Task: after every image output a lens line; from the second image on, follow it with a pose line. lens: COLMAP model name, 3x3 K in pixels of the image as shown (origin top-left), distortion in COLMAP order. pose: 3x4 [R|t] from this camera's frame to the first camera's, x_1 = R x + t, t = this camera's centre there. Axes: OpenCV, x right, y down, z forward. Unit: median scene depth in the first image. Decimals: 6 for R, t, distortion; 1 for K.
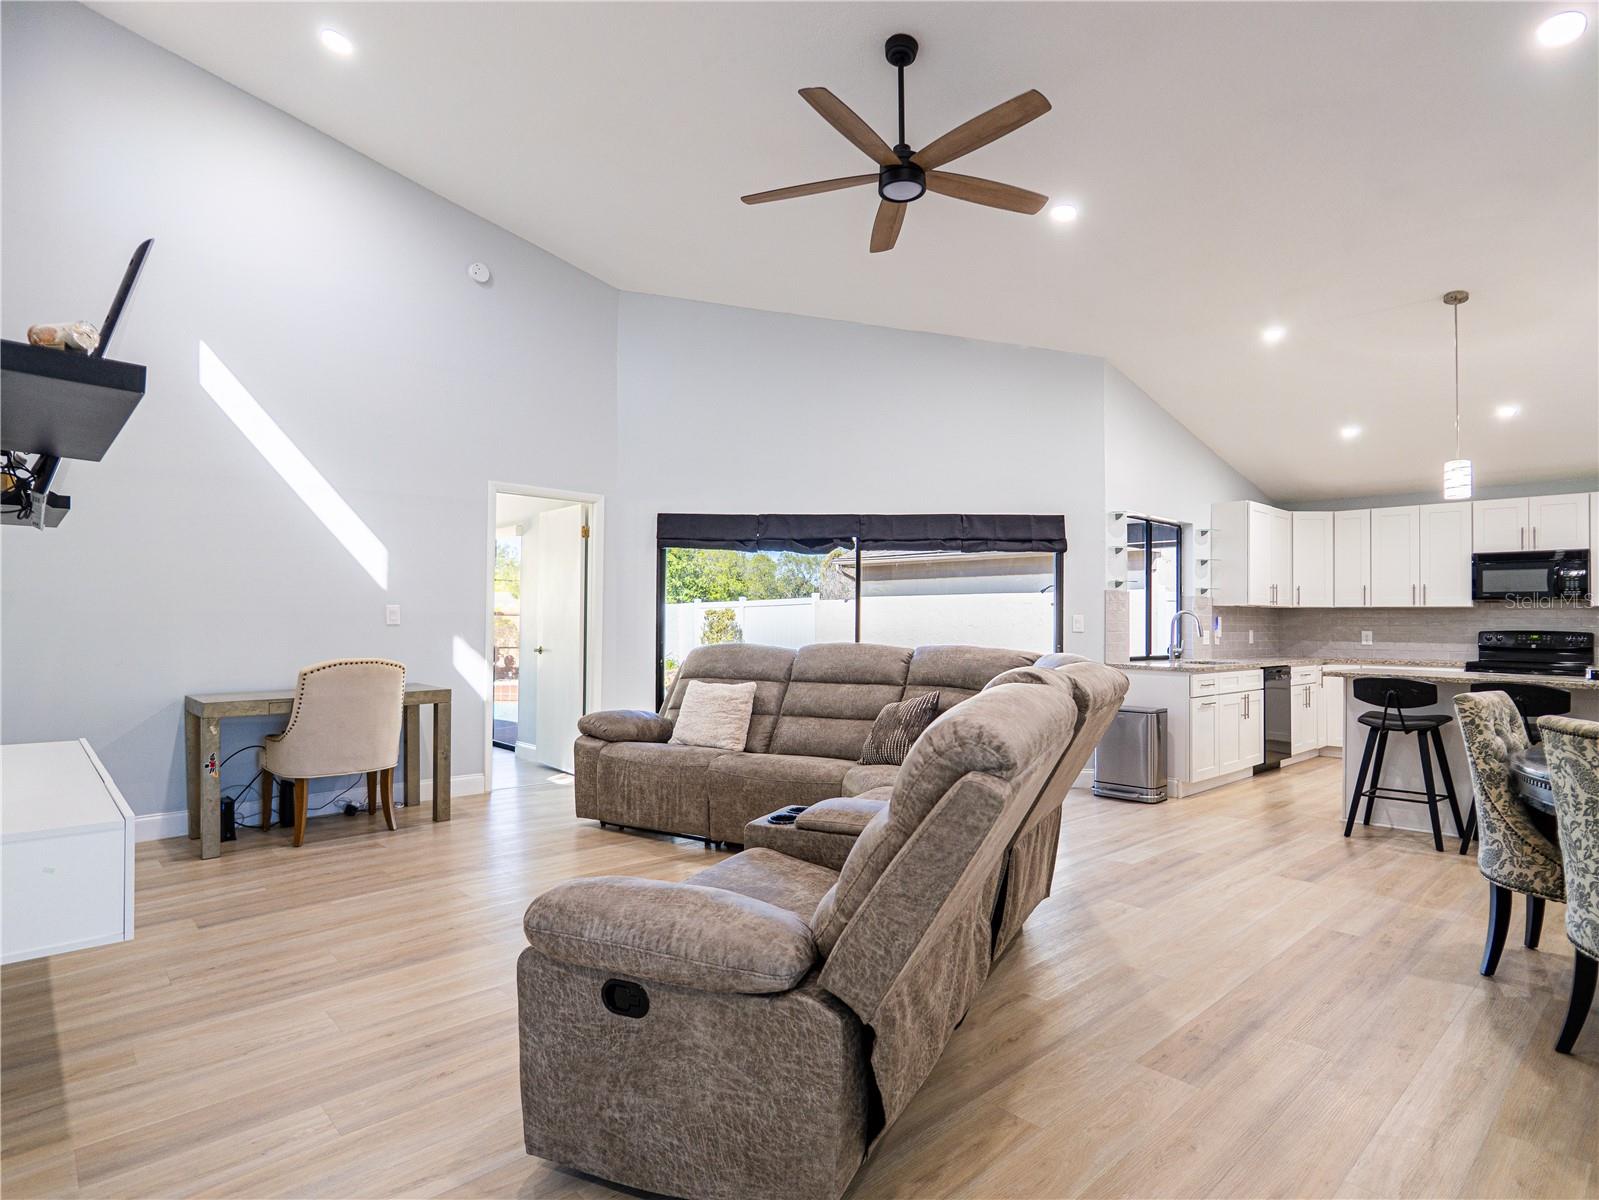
lens RADIAL K [[865.9, 0, 799.7], [0, 865.9, 605.9], [0, 0, 1]] dist [-0.020744, 0.004750]
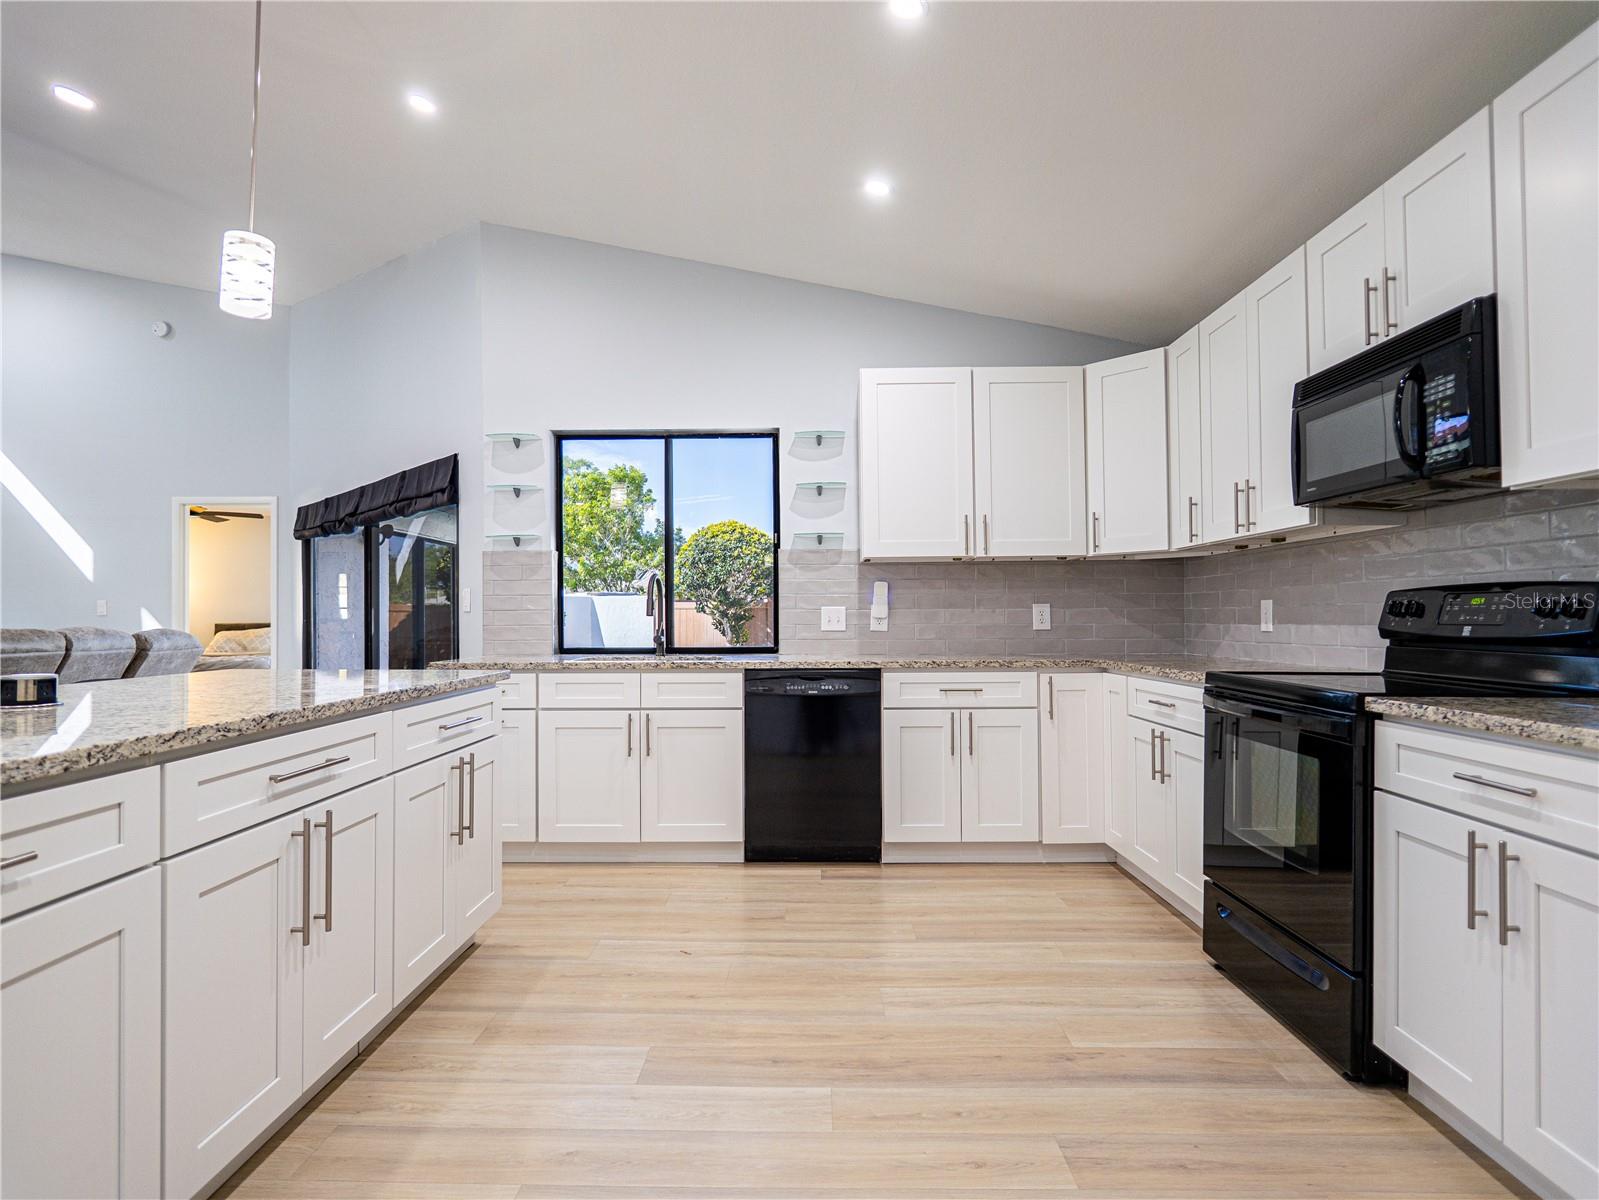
lens RADIAL K [[865.9, 0, 802.1], [0, 865.9, 604.9], [0, 0, 1]] dist [-0.020744, 0.004750]
pose [[0.726397, -0.024041, -0.686855, 0.914005], [0.027025, 0.999614, -0.006408, 0.032886], [0.686744, -0.013907, 0.726766, 0.599334]]
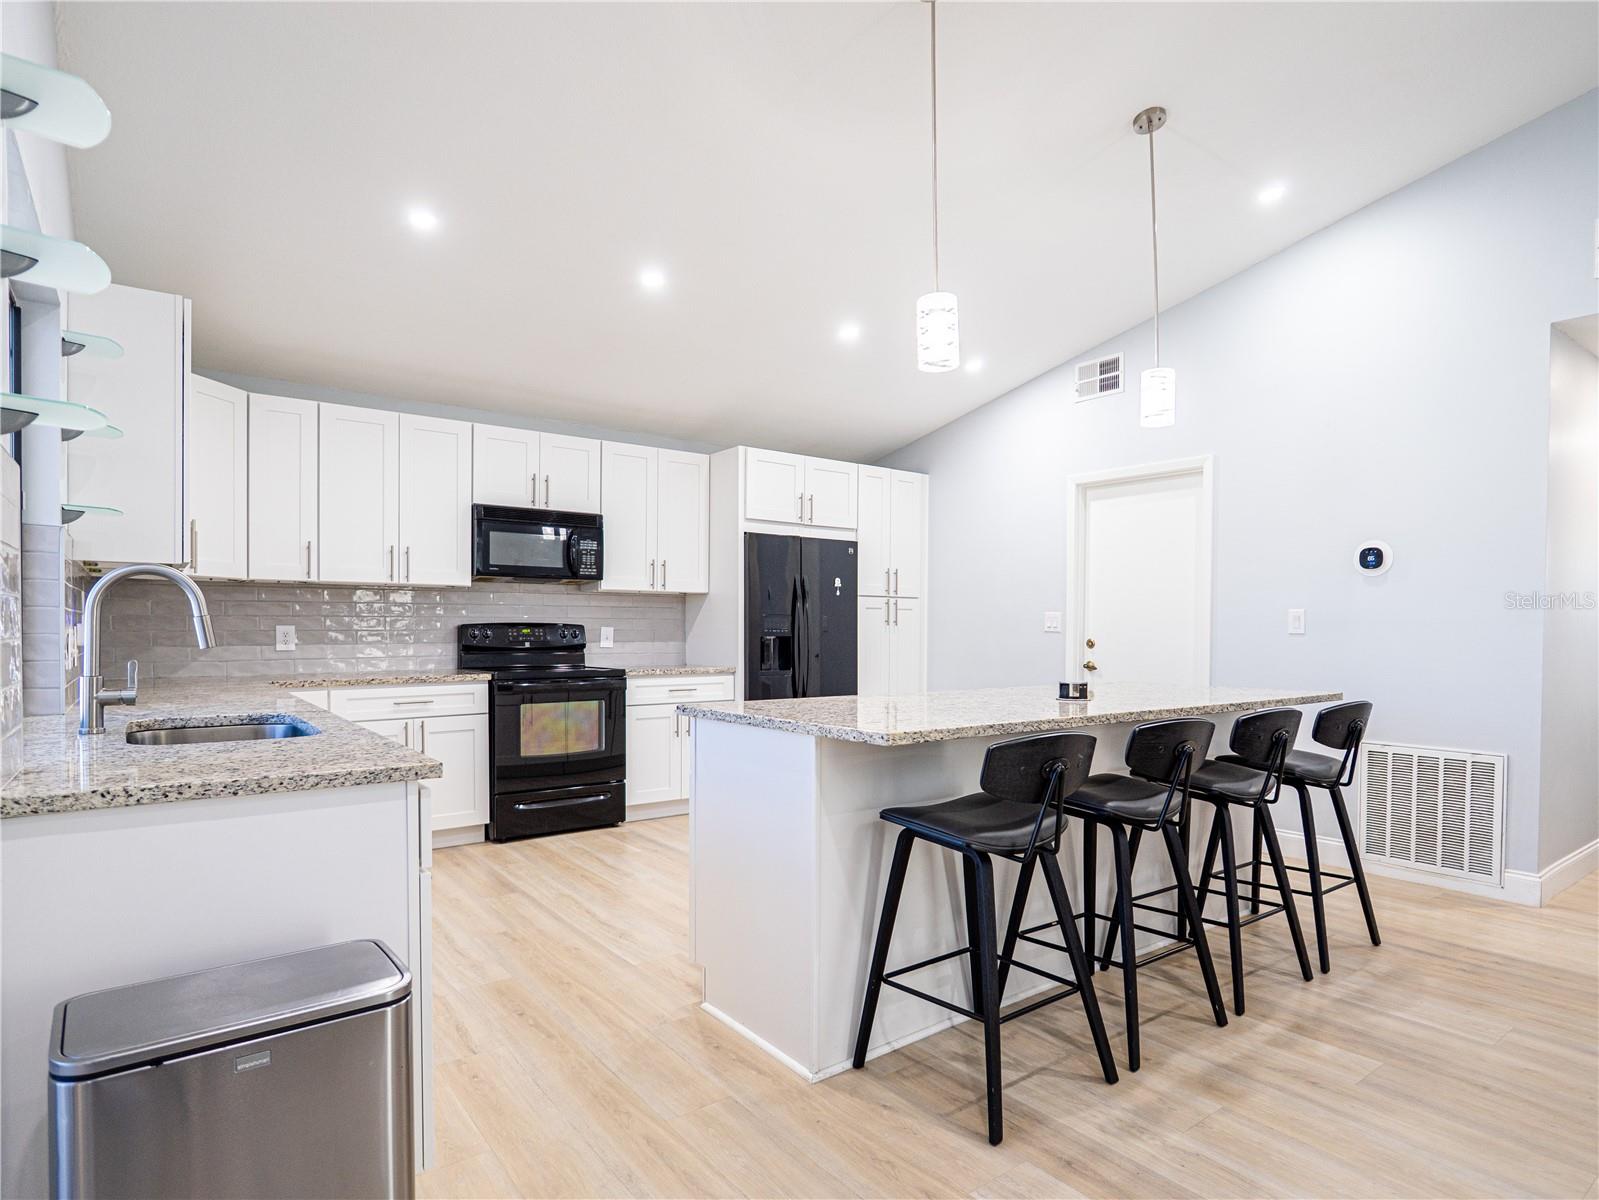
lens RADIAL K [[865.9, 0, 801.0], [0, 865.9, 642.9], [0, 0, 1]] dist [-0.020744, 0.004750]
pose [[0.102189, -0.029122, 0.994339, 0.166712], [-0.022769, 0.999241, 0.031605, 0.017977], [-0.994504, -0.025870, 0.101449, 0.710937]]
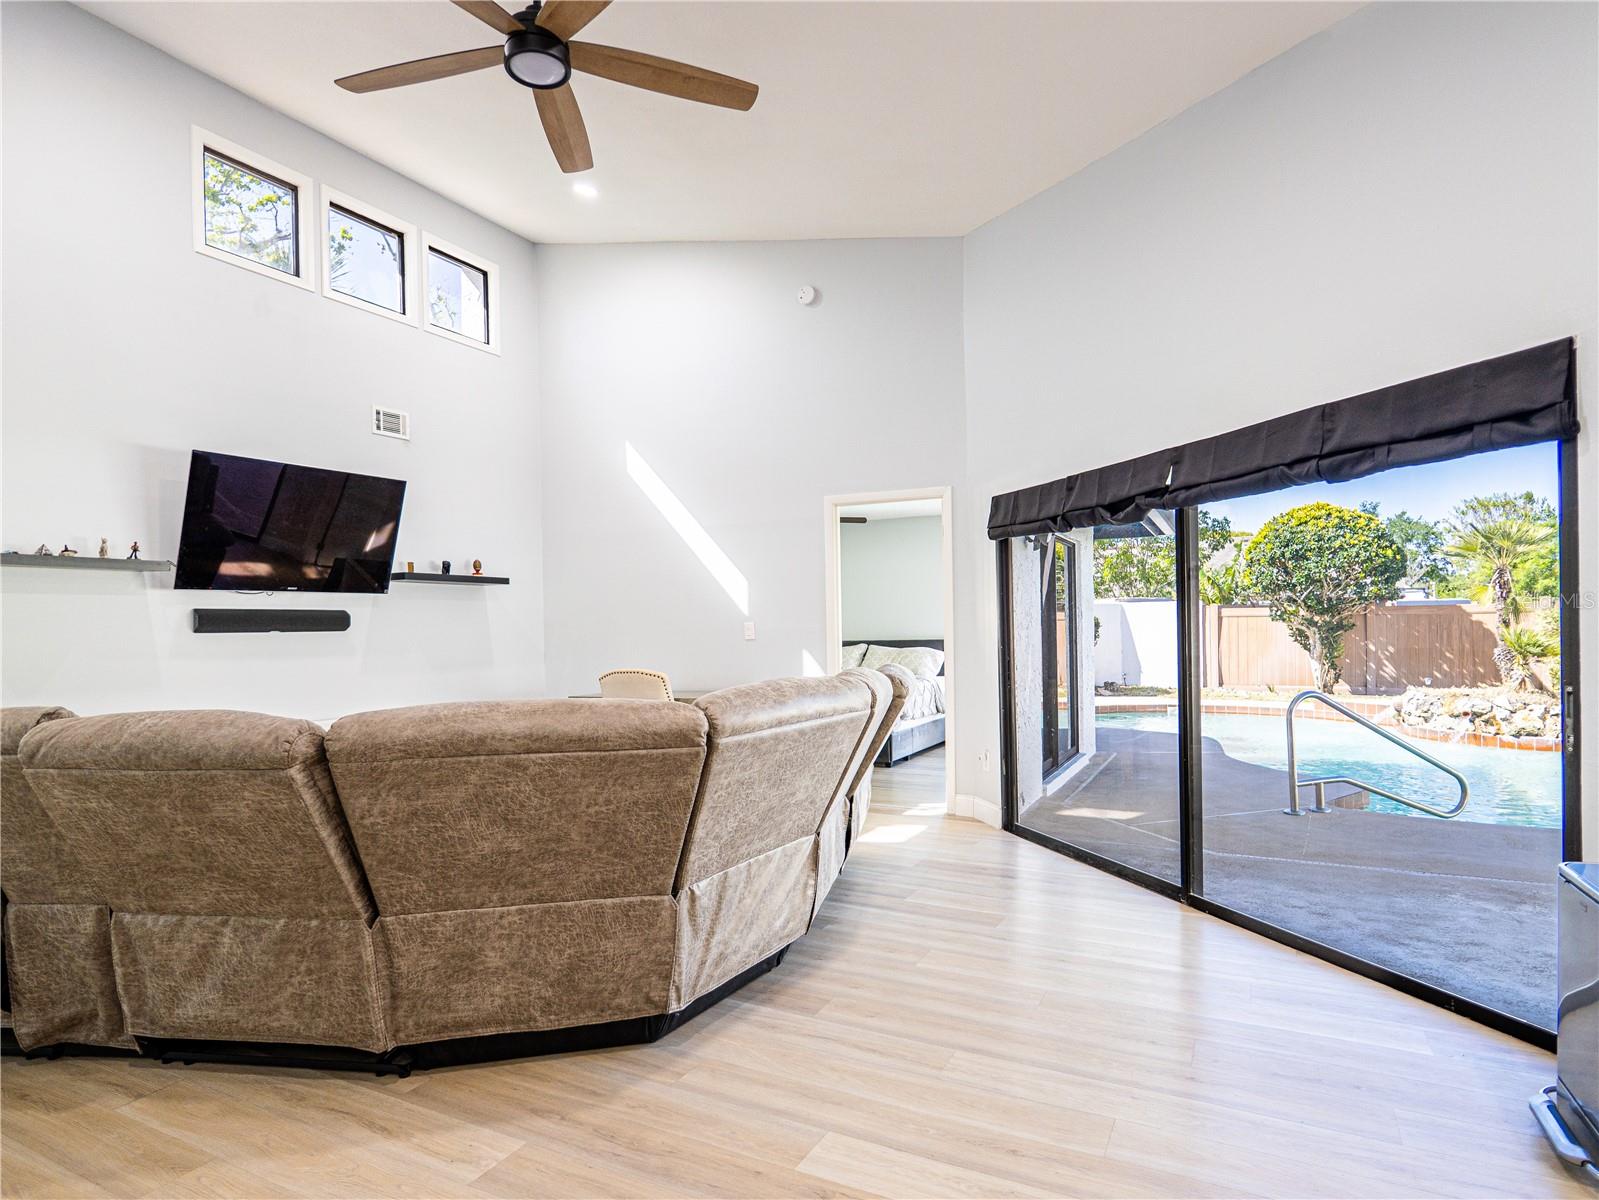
lens RADIAL K [[865.9, 0, 811.8], [0, 865.9, 628.3], [0, 0, 1]] dist [-0.020744, 0.004750]
pose [[0.367610, -0.012788, -0.929892, 0.474347], [0.037865, 0.999282, 0.001227, 0.006973], [0.929209, -0.035661, 0.367830, 0.500845]]
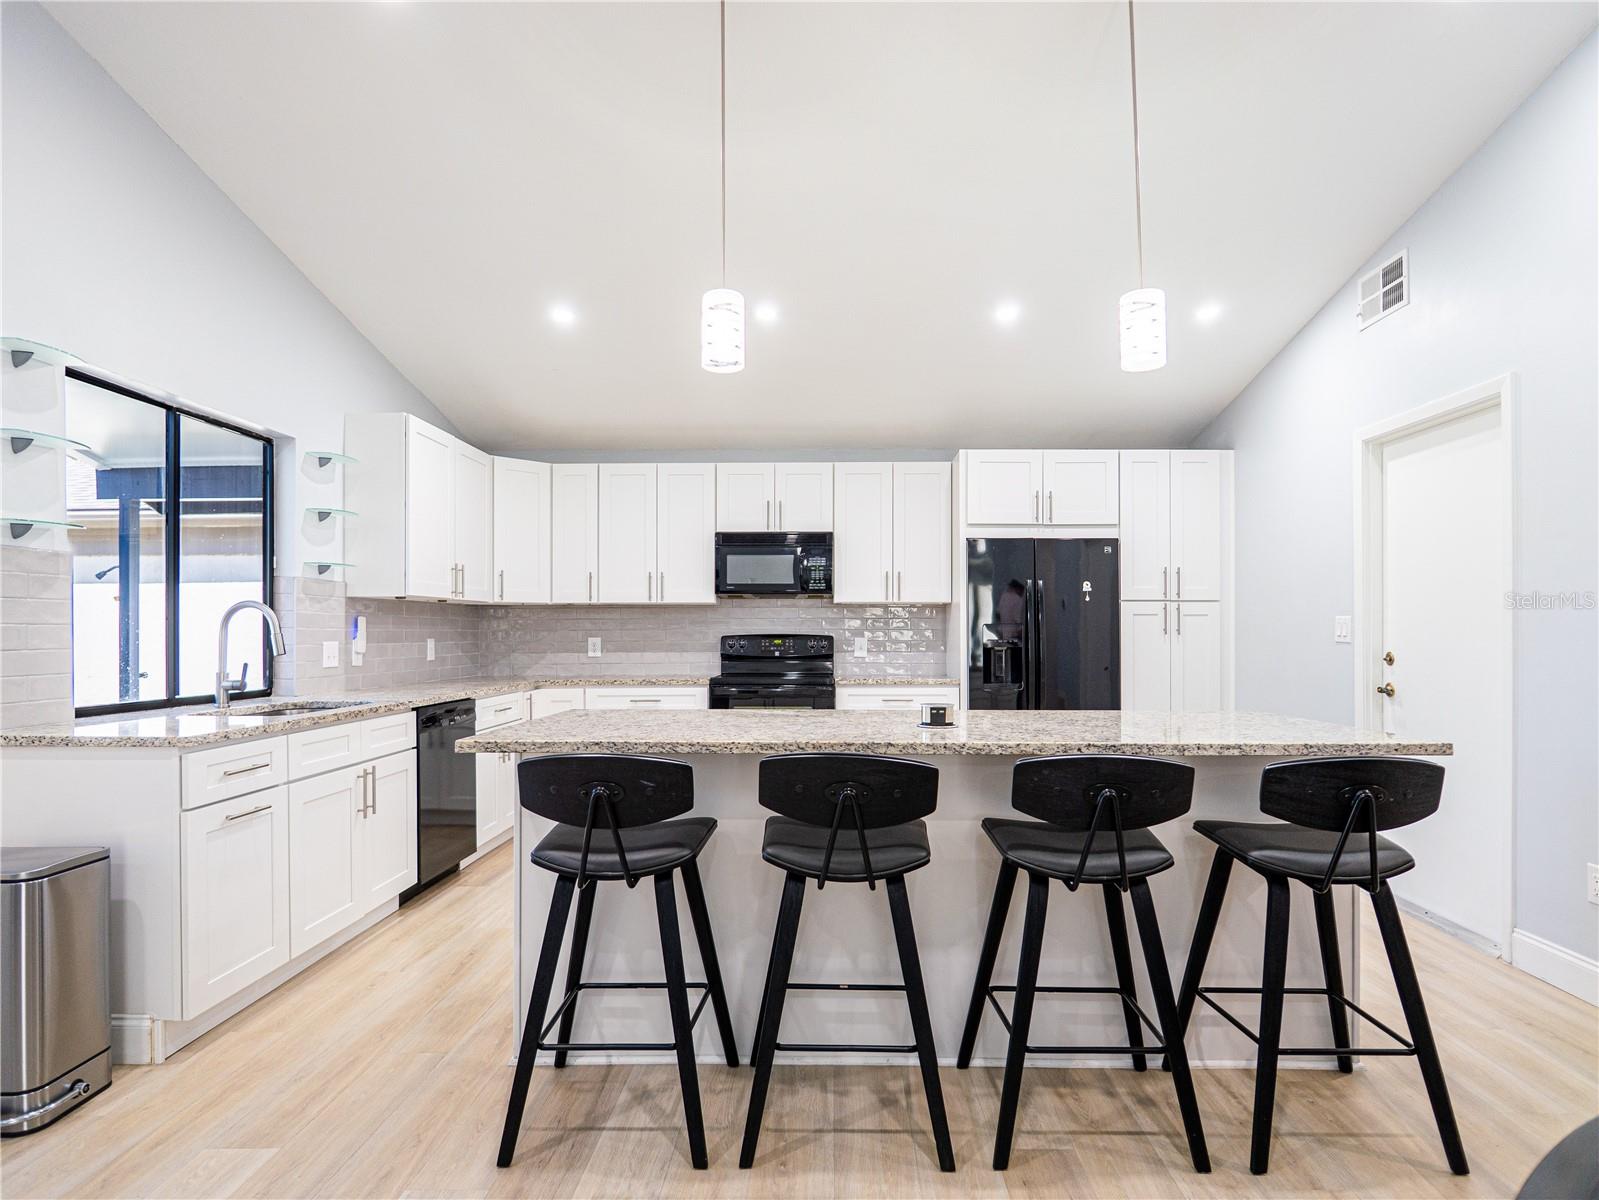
lens RADIAL K [[865.9, 0, 822.6], [0, 865.9, 628.1], [0, 0, 1]] dist [-0.020744, 0.004750]
pose [[0.685106, -0.007473, 0.728405, 0.307487], [-0.005481, 0.999866, 0.015413, 0.010846], [-0.728422, -0.014552, 0.684974, 0.425955]]
